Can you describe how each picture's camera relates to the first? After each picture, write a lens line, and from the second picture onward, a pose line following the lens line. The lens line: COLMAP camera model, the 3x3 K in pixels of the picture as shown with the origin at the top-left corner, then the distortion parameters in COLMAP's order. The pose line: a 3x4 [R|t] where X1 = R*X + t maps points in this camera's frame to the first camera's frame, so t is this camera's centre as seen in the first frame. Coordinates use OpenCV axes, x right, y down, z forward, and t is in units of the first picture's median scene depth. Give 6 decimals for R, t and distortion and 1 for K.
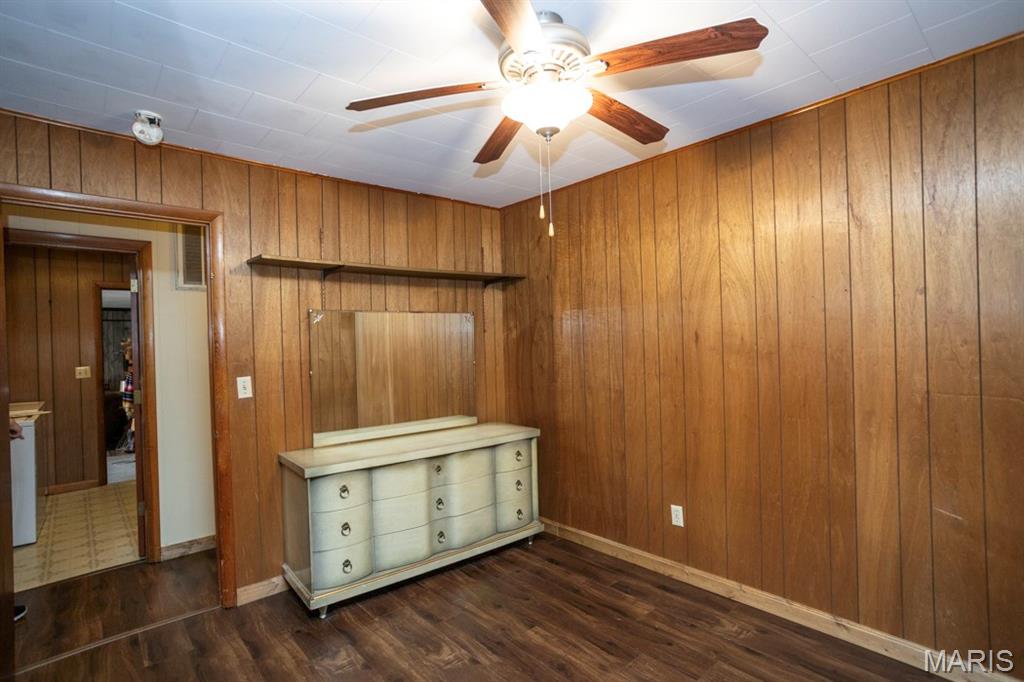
lens RADIAL K [[497.3, 0, 508.4], [0, 497.3, 343.4], [0, 0, 1]] dist [-0.006295, 0.000375]
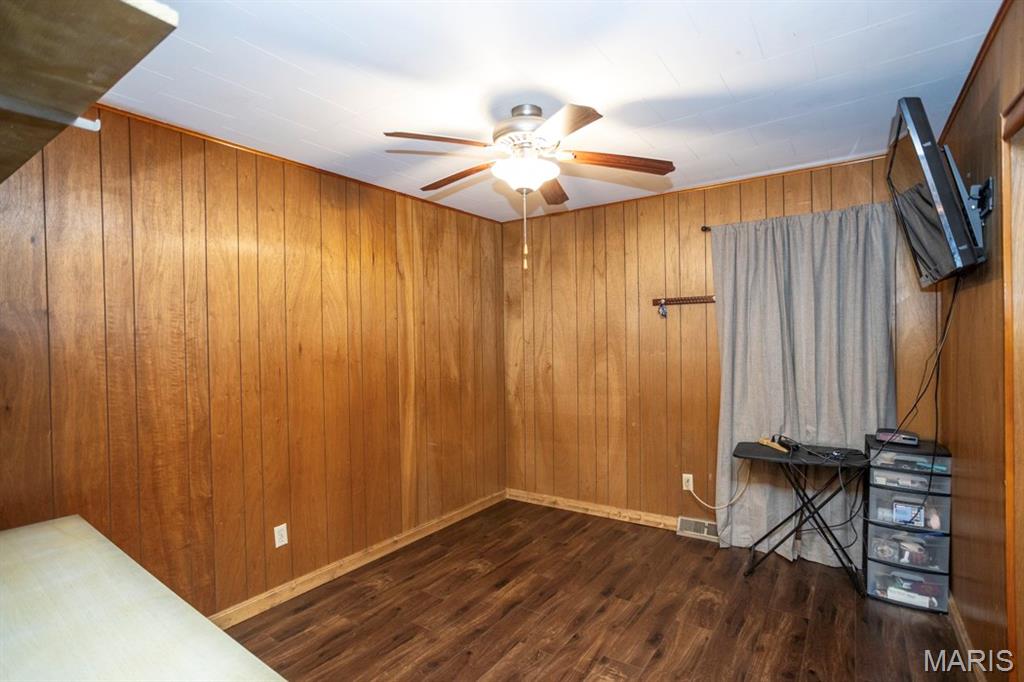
lens RADIAL K [[497.3, 0, 506.7], [0, 497.3, 338.4], [0, 0, 1]] dist [-0.006295, 0.000375]
pose [[-0.213619, 0.031712, 0.976402, -0.674681], [0.024500, 0.999333, -0.027097, 0.003776], [-0.976610, 0.018134, -0.214253, 0.746375]]
